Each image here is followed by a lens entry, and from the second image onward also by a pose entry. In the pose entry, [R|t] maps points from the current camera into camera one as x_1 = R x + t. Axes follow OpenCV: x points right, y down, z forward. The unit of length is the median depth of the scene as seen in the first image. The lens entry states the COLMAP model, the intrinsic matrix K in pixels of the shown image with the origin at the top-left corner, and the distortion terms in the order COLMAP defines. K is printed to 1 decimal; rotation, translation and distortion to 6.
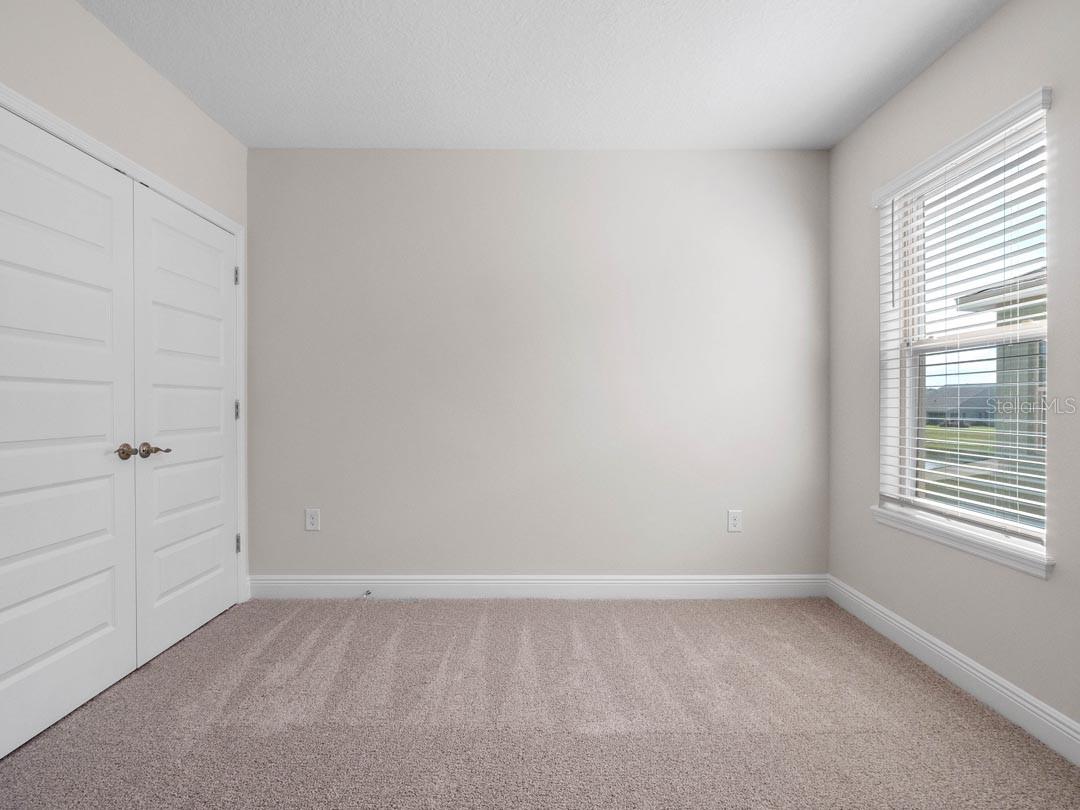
lens RADIAL K [[554.0, 0, 537.3], [0, 554.0, 408.8], [0, 0, 1]] dist [-0.002472, -0.002758]
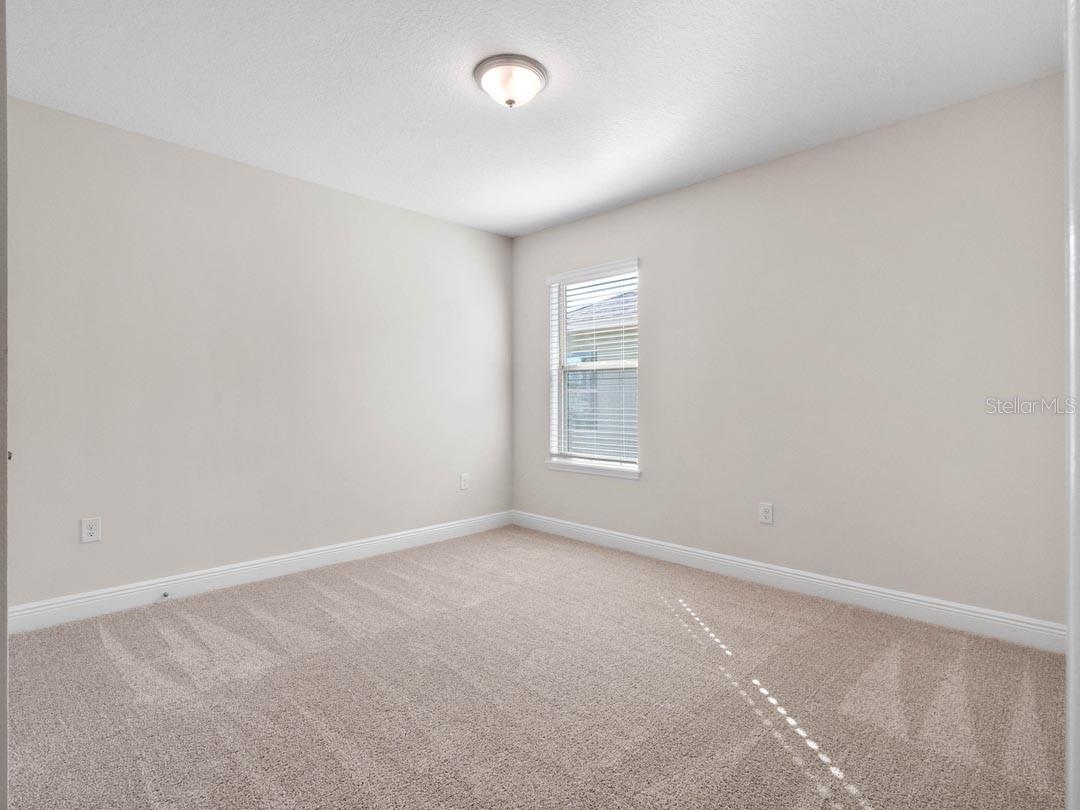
lens RADIAL K [[554.0, 0, 539.9], [0, 554.0, 409.9], [0, 0, 1]] dist [-0.002472, -0.002758]
pose [[0.703643, -0.014064, 0.710415, -0.671132], [0.010954, 0.999900, 0.008945, 0.004068], [-0.710470, 0.001488, 0.703726, -0.203521]]
